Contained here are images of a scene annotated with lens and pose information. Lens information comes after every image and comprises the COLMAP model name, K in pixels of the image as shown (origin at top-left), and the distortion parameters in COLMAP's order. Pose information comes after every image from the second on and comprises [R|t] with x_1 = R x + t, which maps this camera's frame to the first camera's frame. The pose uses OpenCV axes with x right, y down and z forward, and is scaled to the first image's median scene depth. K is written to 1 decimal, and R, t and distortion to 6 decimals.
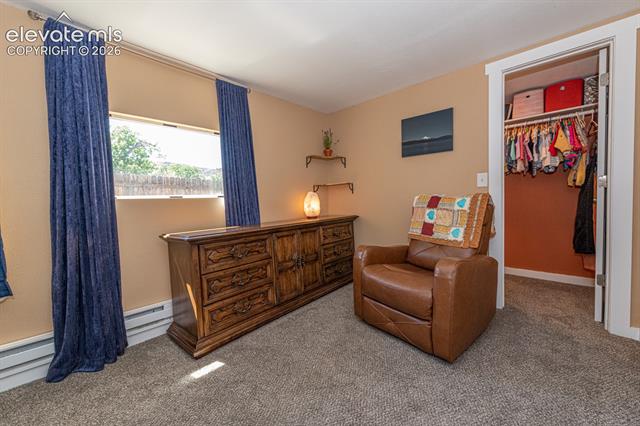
lens RADIAL K [[253.9, 0, 320.5], [0, 253.9, 210.5], [0, 0, 1]] dist [0.001645, 0.000082]
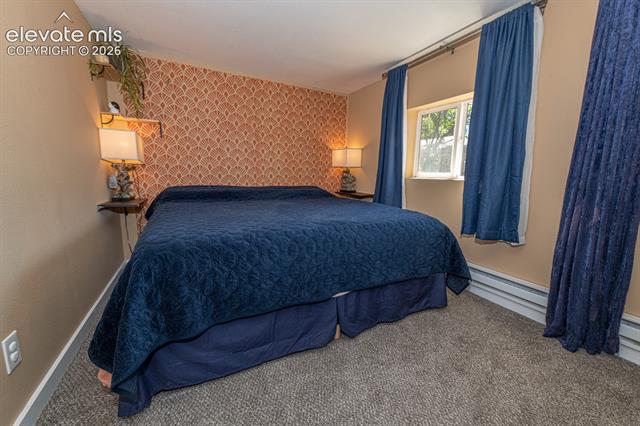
lens RADIAL K [[256.1, 0, 319.5], [0, 256.1, 211.3], [0, 0, 1]] dist [-0.001678, -0.000217]
pose [[-0.353298, 0.157461, -0.922164, 0.230714], [-0.042040, 0.982065, 0.183796, -0.015998], [0.934566, 0.103702, -0.340342, 0.338929]]
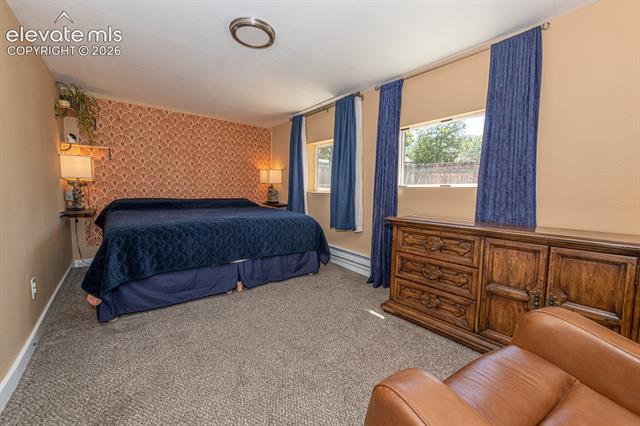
lens RADIAL K [[253.9, 0, 320.5], [0, 253.9, 210.5], [0, 0, 1]] dist [0.001645, 0.000082]
pose [[-0.171050, 0.109369, -0.979173, 0.710074], [-0.050230, 0.991559, 0.119528, -0.059415], [0.983981, 0.069629, -0.164113, 0.768300]]
